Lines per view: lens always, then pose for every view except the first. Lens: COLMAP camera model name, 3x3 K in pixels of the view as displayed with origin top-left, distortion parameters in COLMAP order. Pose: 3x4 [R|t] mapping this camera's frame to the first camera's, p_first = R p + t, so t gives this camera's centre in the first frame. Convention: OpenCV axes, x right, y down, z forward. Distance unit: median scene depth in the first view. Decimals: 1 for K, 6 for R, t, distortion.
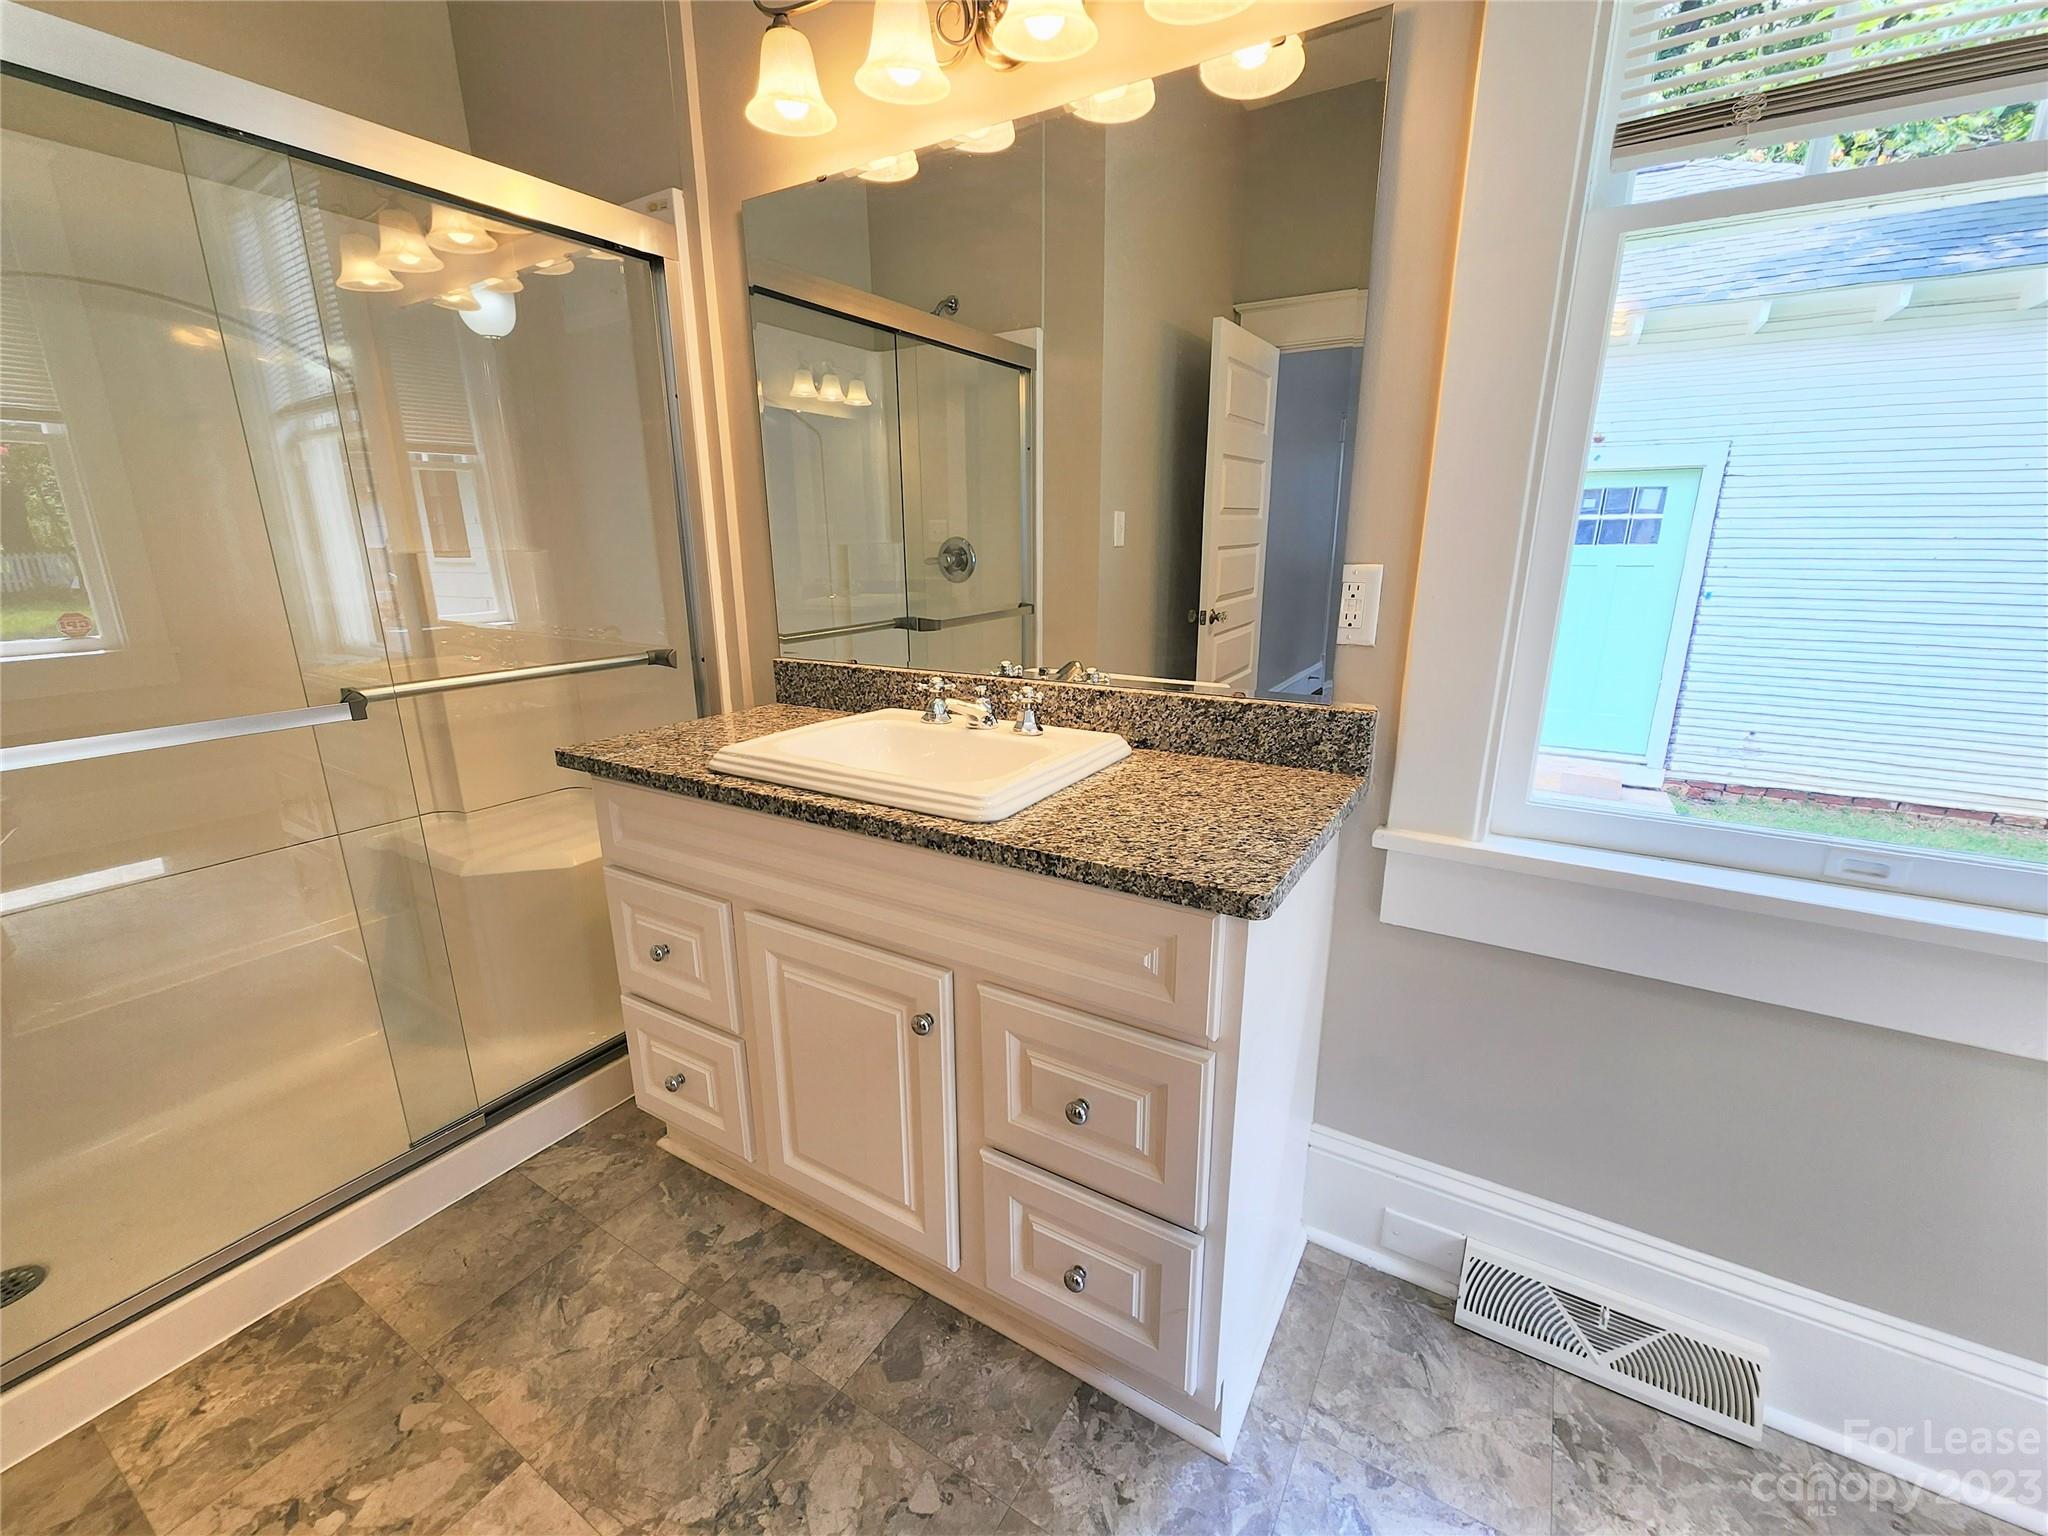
lens RADIAL K [[840.7, 0, 1024.6], [0, 840.7, 774.7], [0, 0, 1]] dist [0.001554, -0.000635]
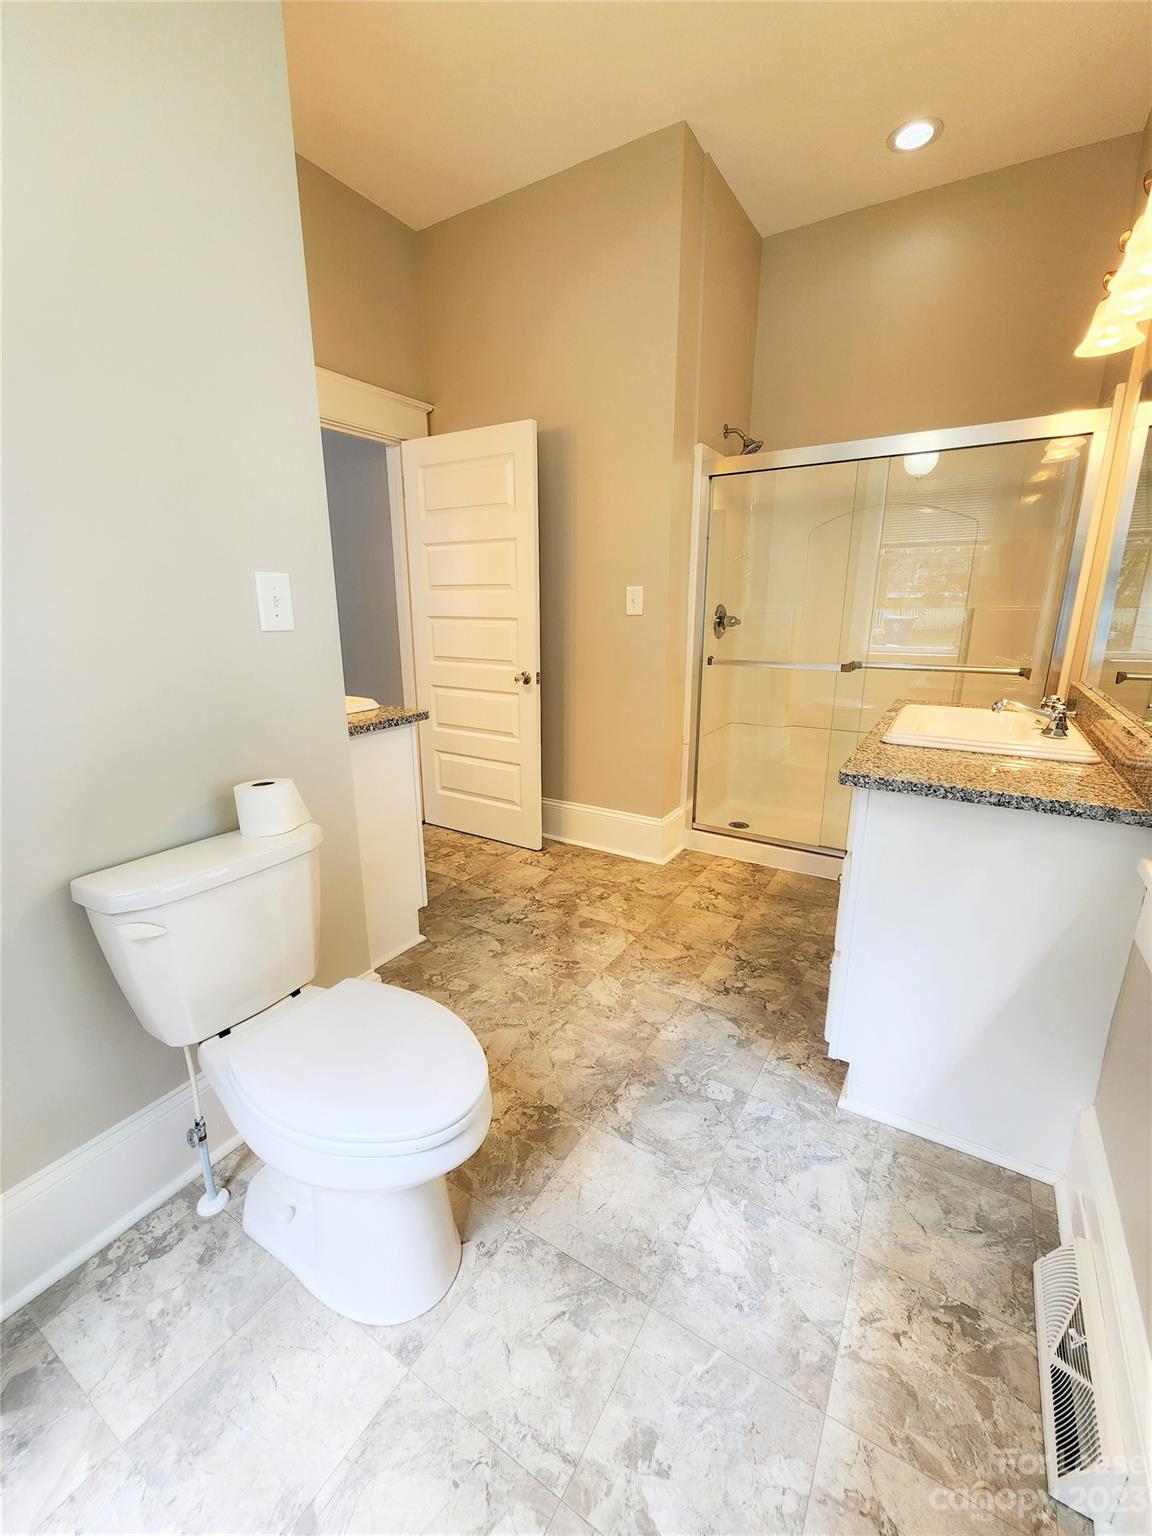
lens RADIAL K [[630.5, 0, 576.0], [0, 630.5, 768.0], [0, 0, 1]] dist [0.001554, -0.000635]
pose [[0.004556, 0.259464, -0.965742, 1.291476], [-0.270917, 0.929955, 0.248571, -0.050571], [0.962592, 0.260504, 0.074530, 0.148453]]
